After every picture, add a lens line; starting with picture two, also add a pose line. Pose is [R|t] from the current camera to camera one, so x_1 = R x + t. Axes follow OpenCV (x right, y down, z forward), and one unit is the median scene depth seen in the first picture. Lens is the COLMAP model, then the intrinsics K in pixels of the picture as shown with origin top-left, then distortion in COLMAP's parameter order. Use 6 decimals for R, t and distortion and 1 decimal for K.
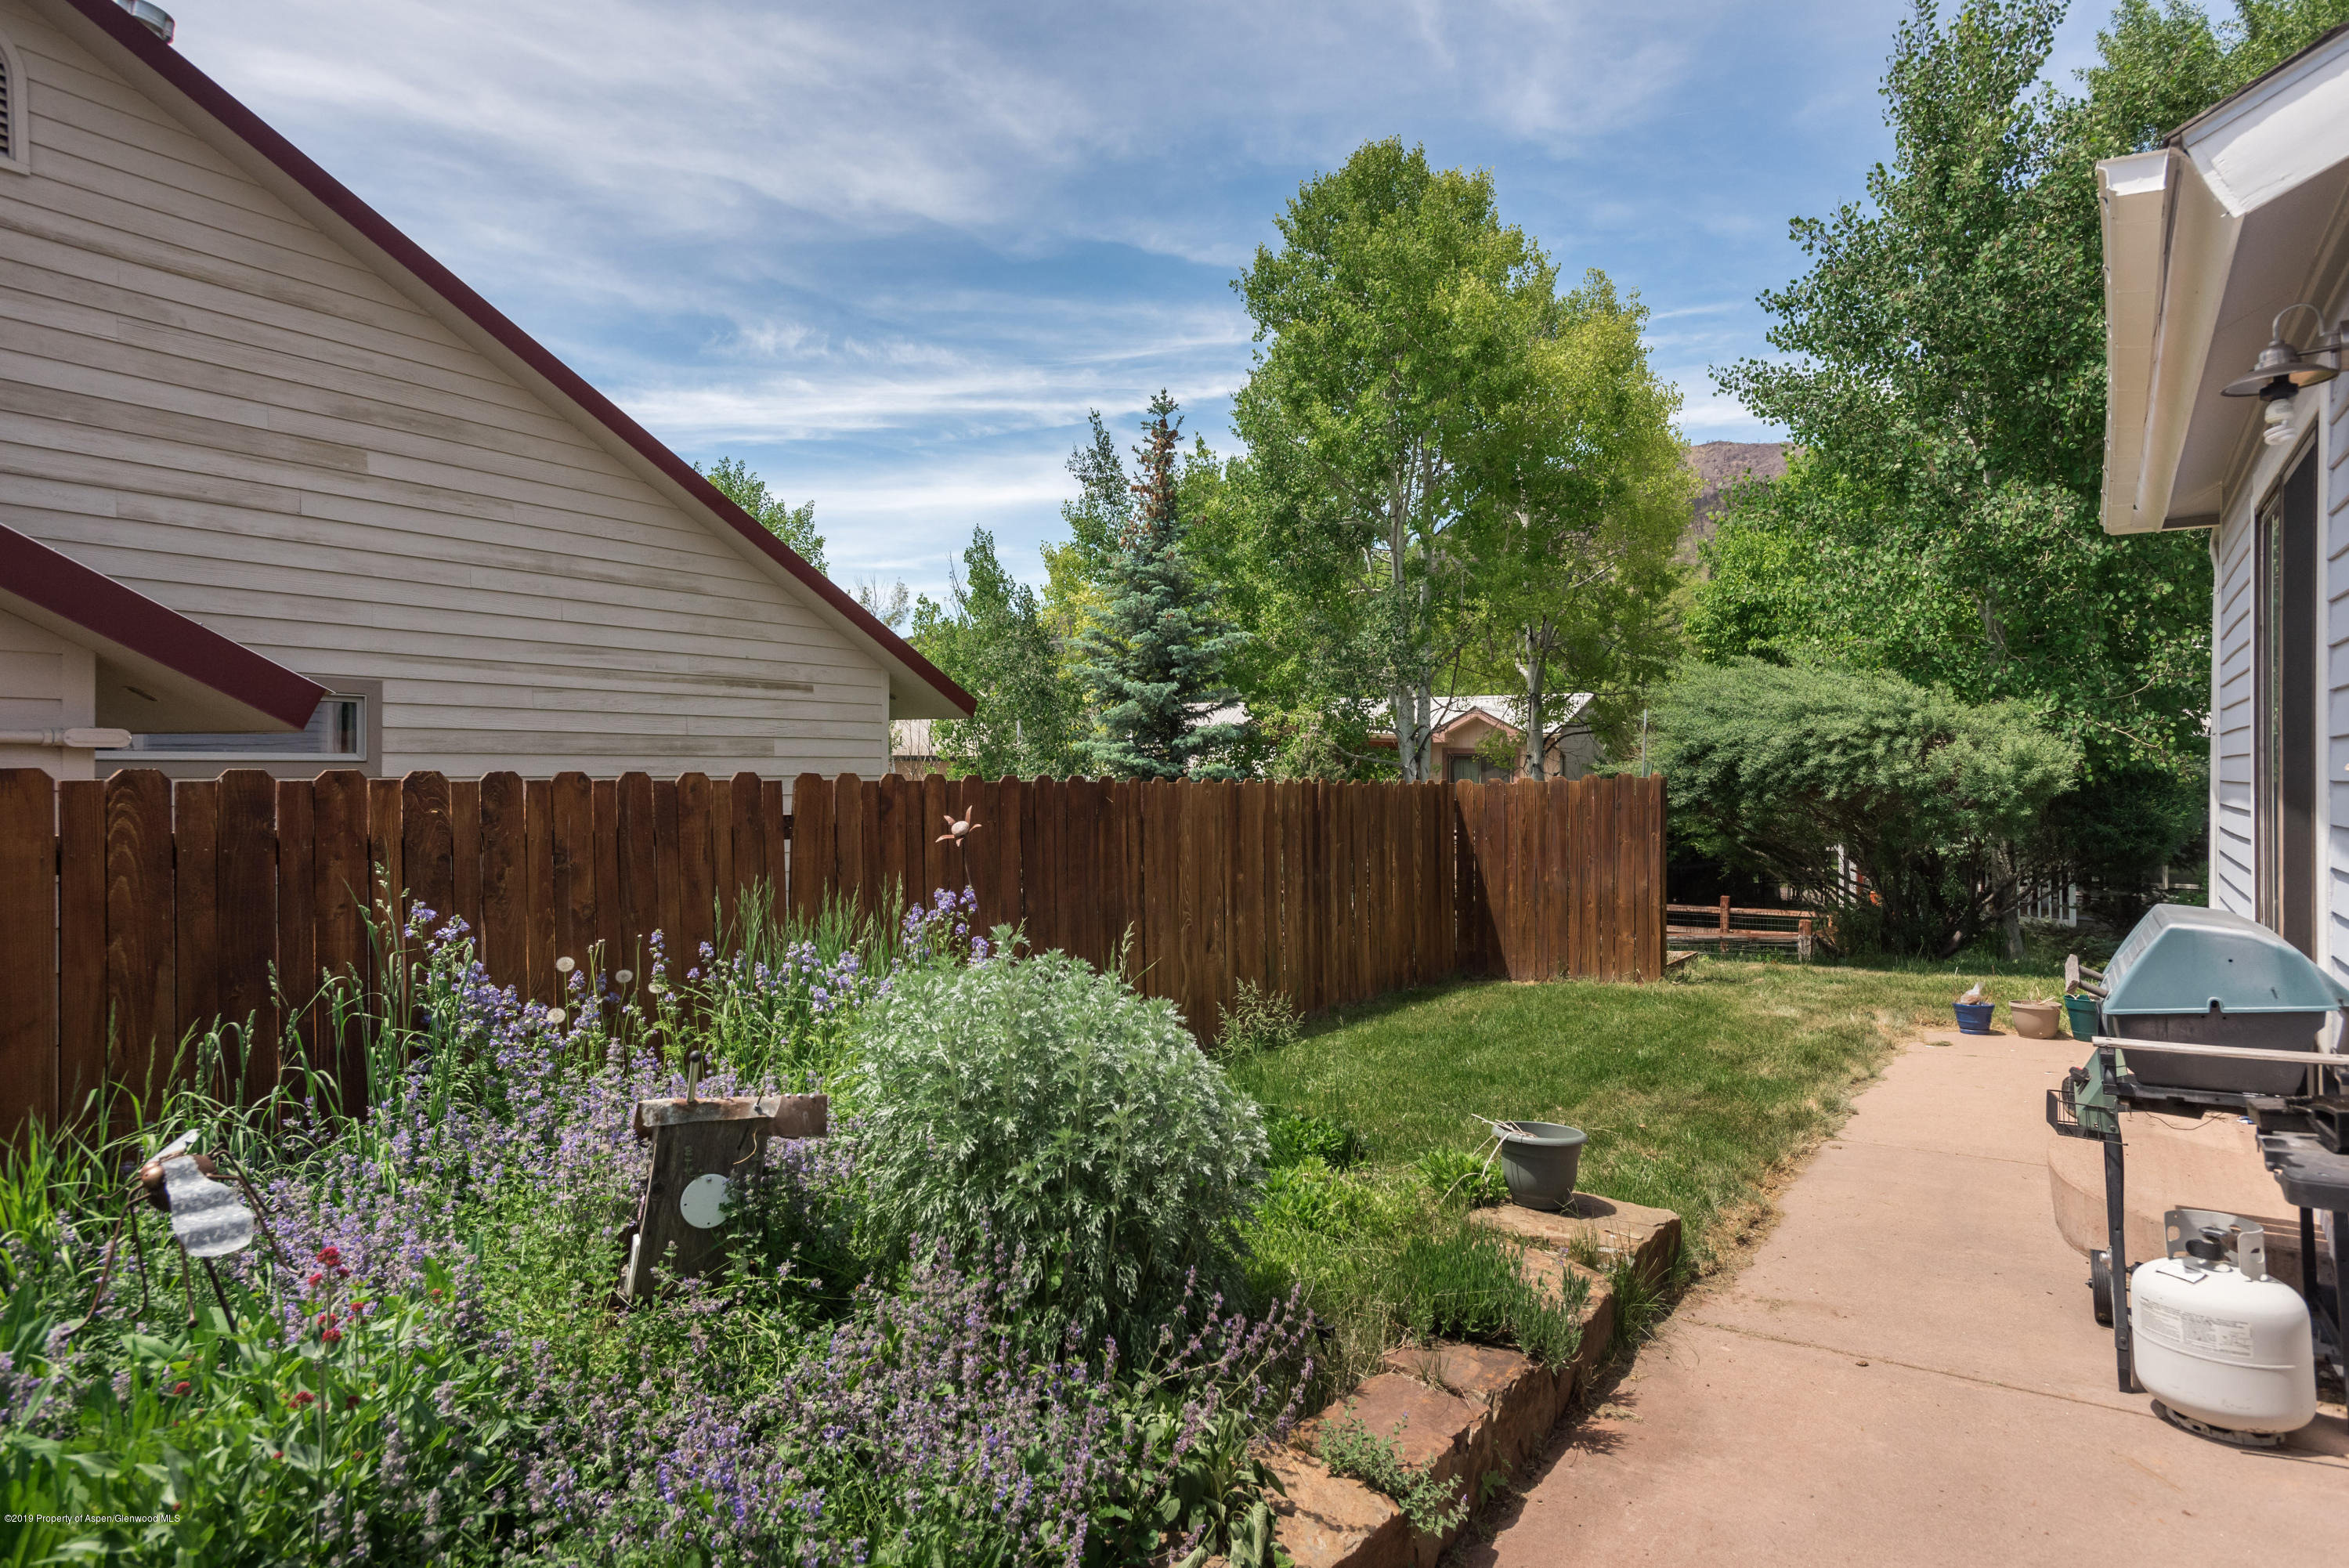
lens RADIAL K [[1389.4, 0, 1165.6], [0, 1389.4, 761.6], [0, 0, 1]] dist [0.054246, -0.008405]
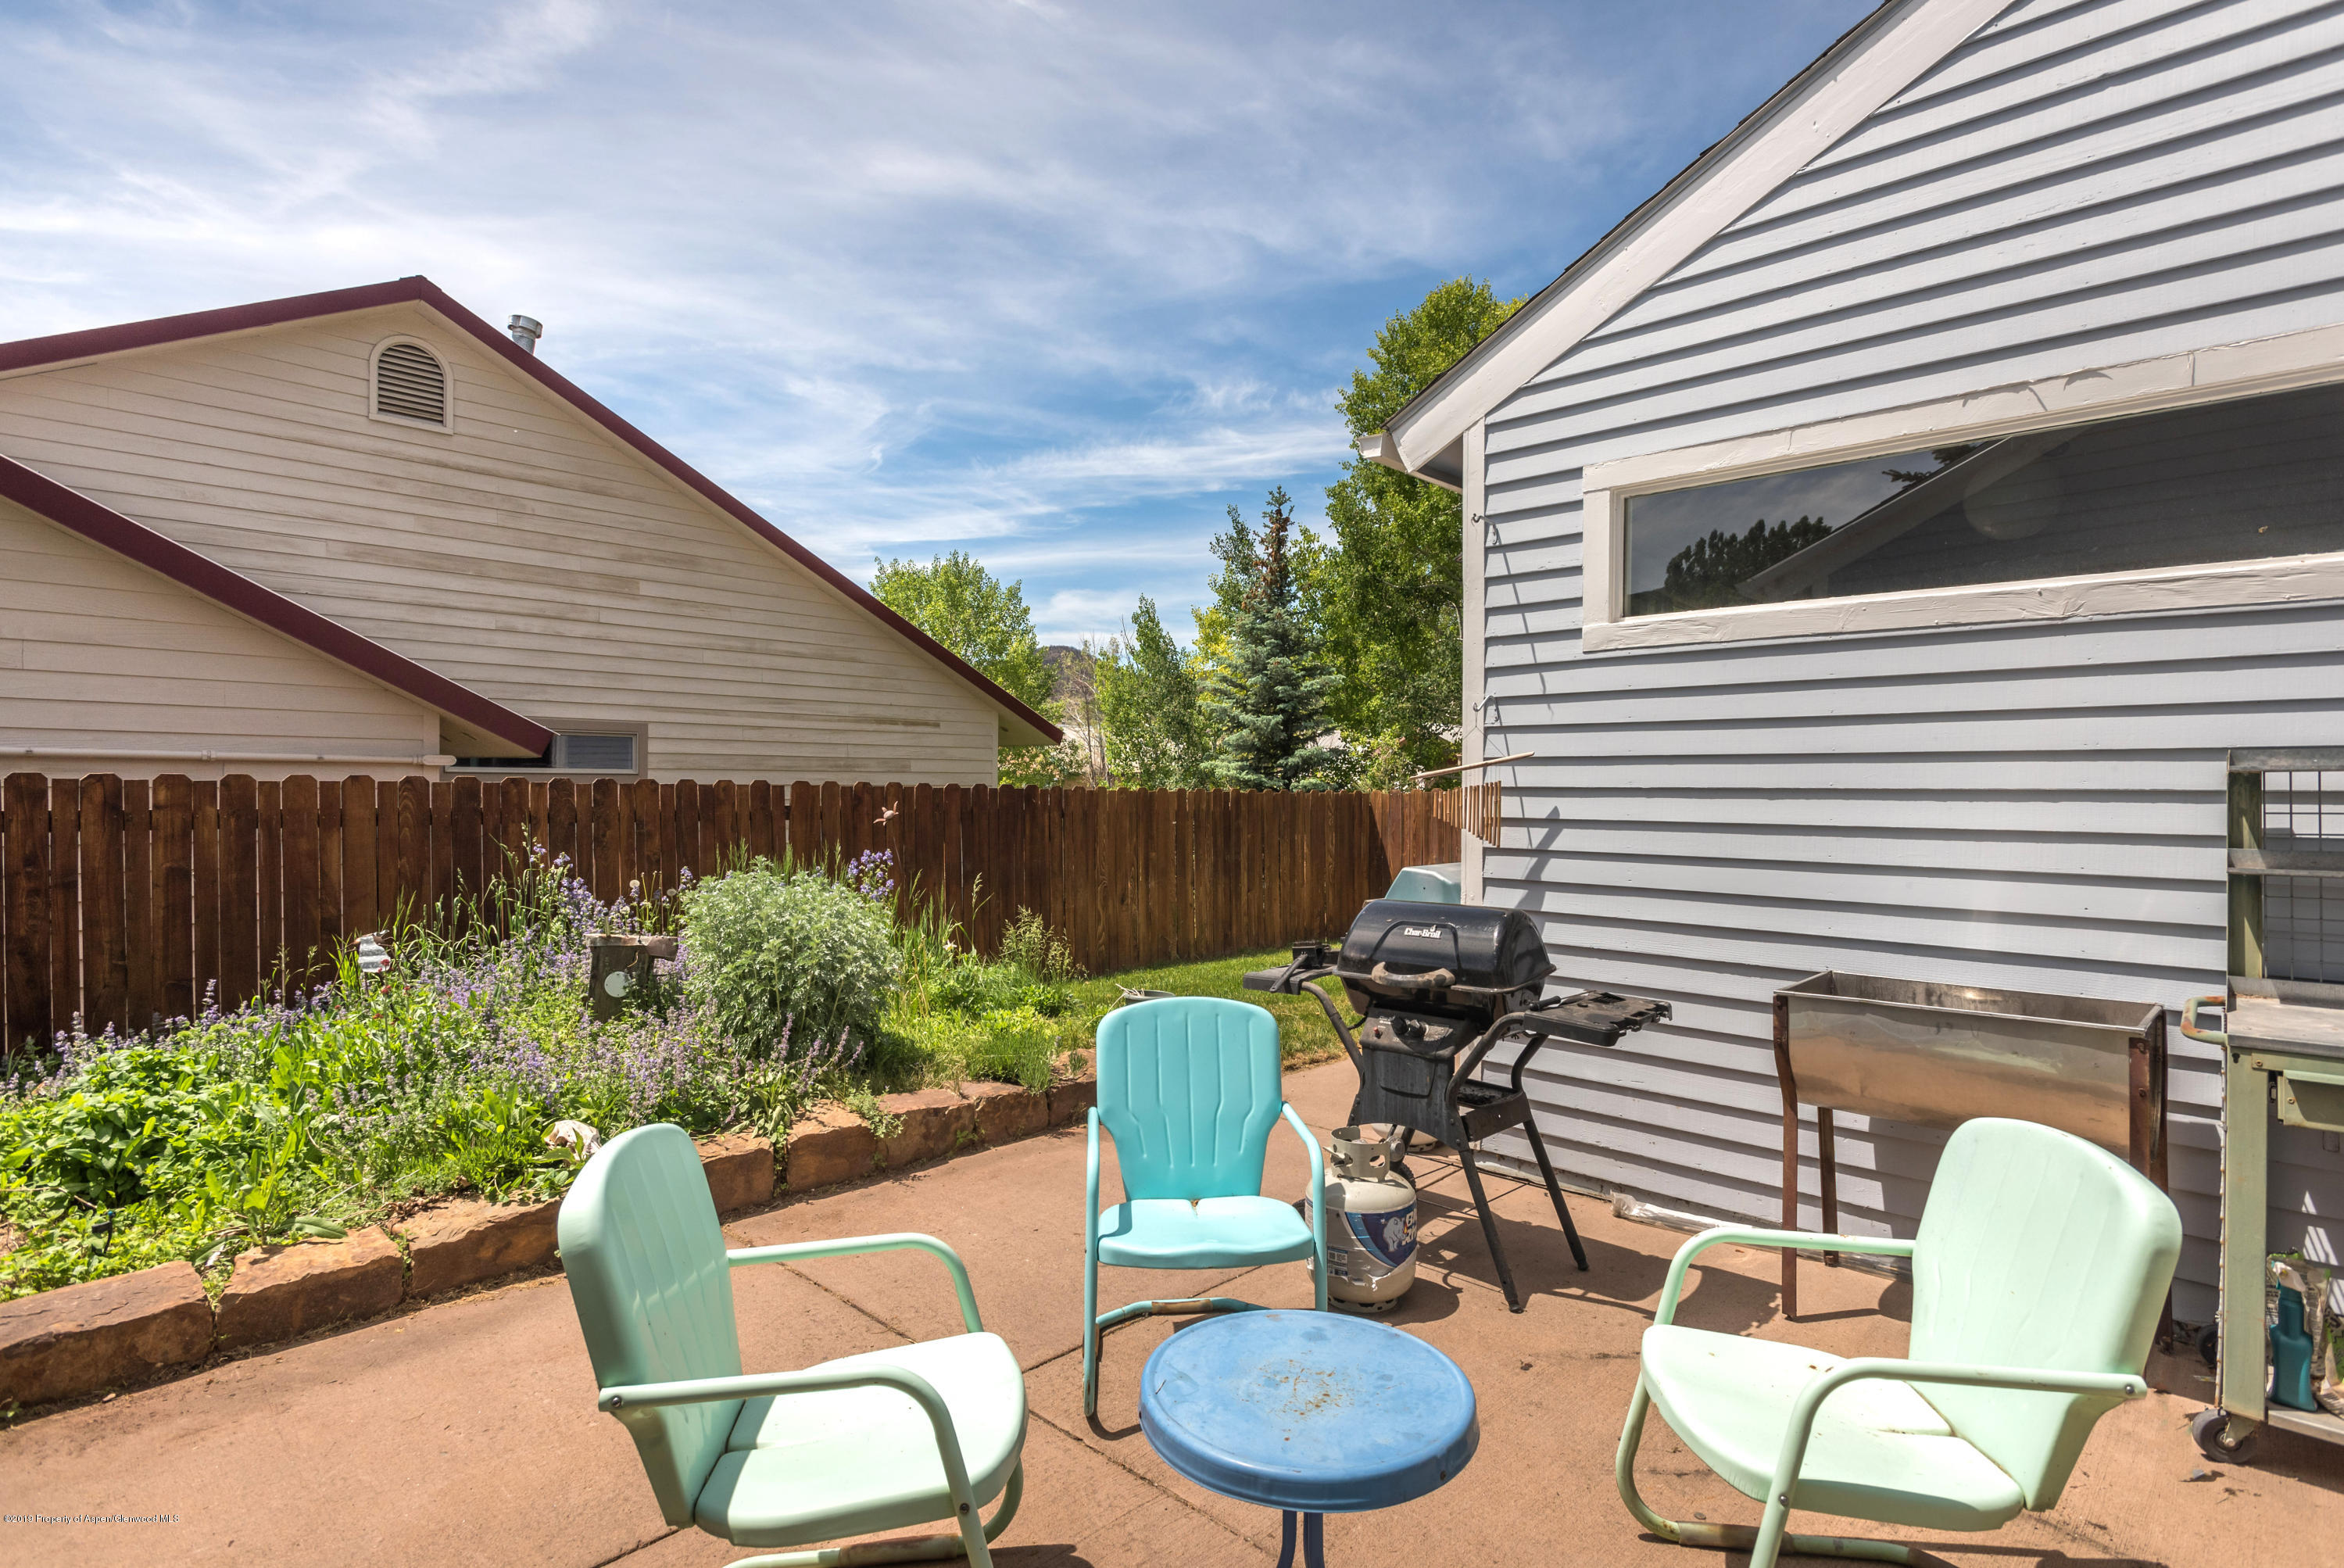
lens RADIAL K [[1168.2, 0, 1178.6], [0, 1168.2, 783.6], [0, 0, 1]] dist [-0.000953, 0.001879]
pose [[0.983276, 0.004532, -0.182064, 0.231132], [-0.003586, 0.999978, 0.005524, 0.000849], [0.182086, -0.004778, 0.983271, -0.157430]]
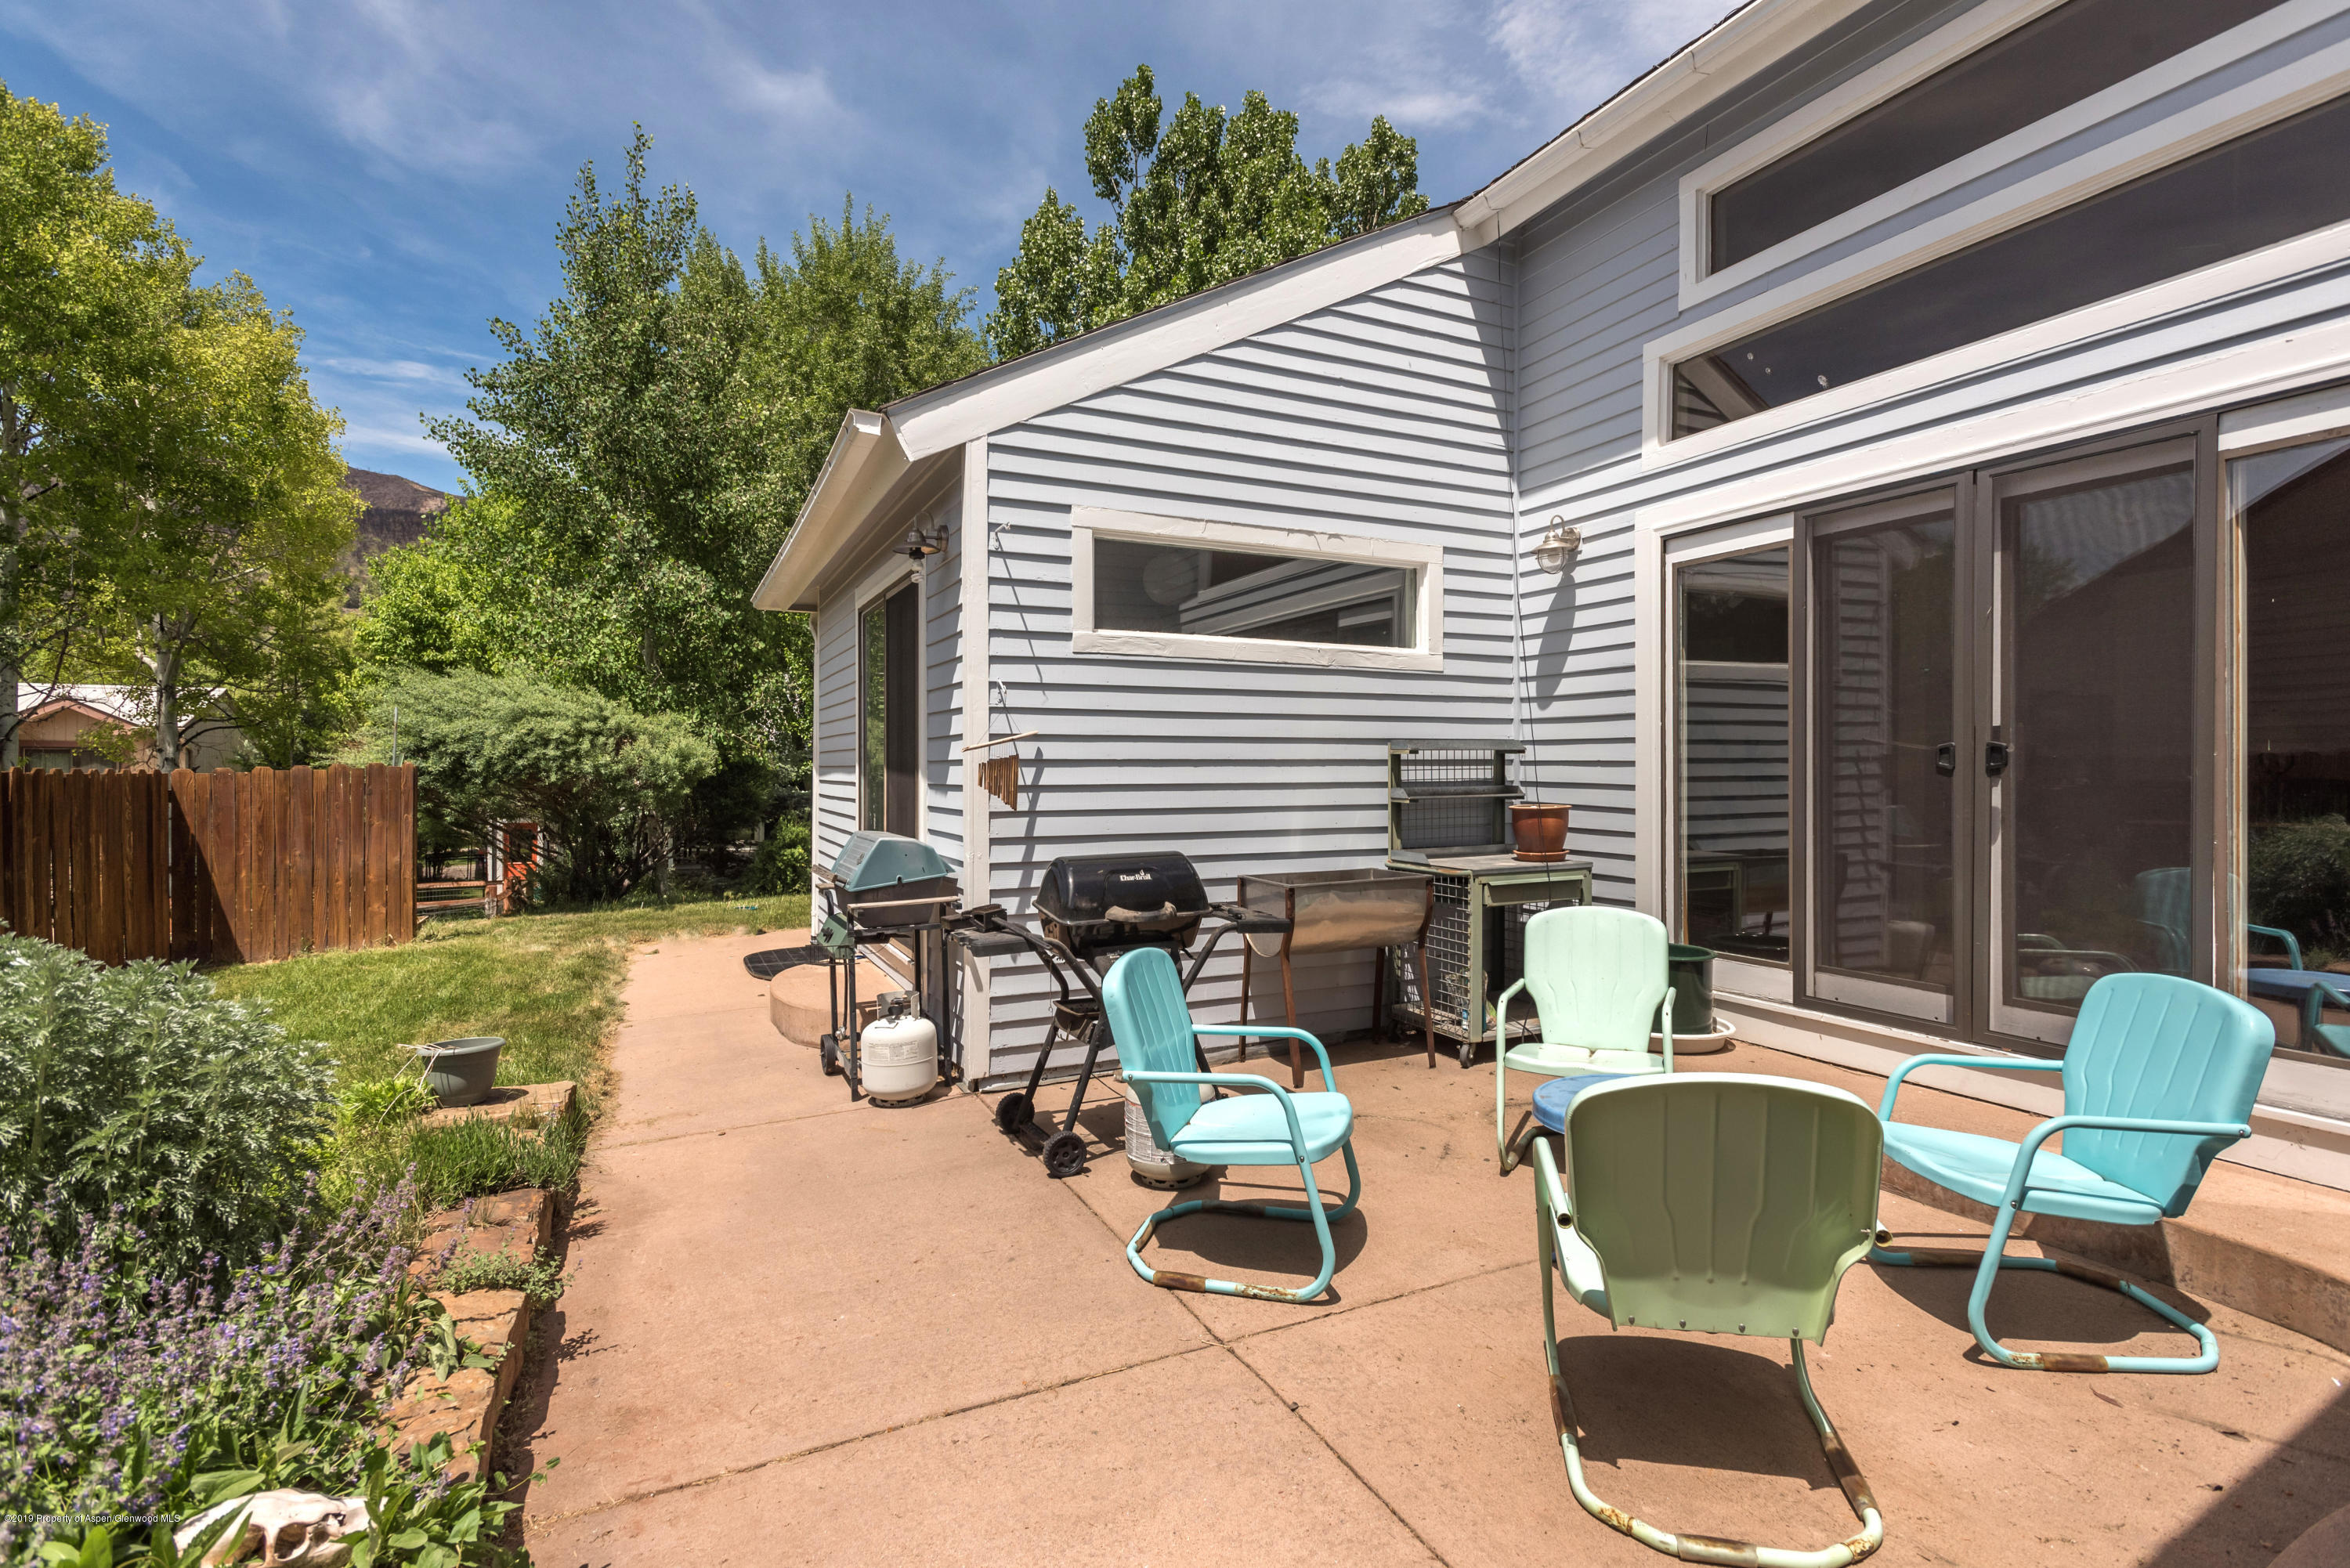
lens RADIAL K [[1108.0, 0, 1186.3], [0, 1108.0, 768.9], [0, 0, 1]] dist [0.011382, 0.000142]
pose [[0.510087, -0.001820, 0.860121, -0.105063], [-0.004667, 0.999977, 0.004884, 0.005506], [-0.860110, -0.006505, 0.510067, -0.020314]]
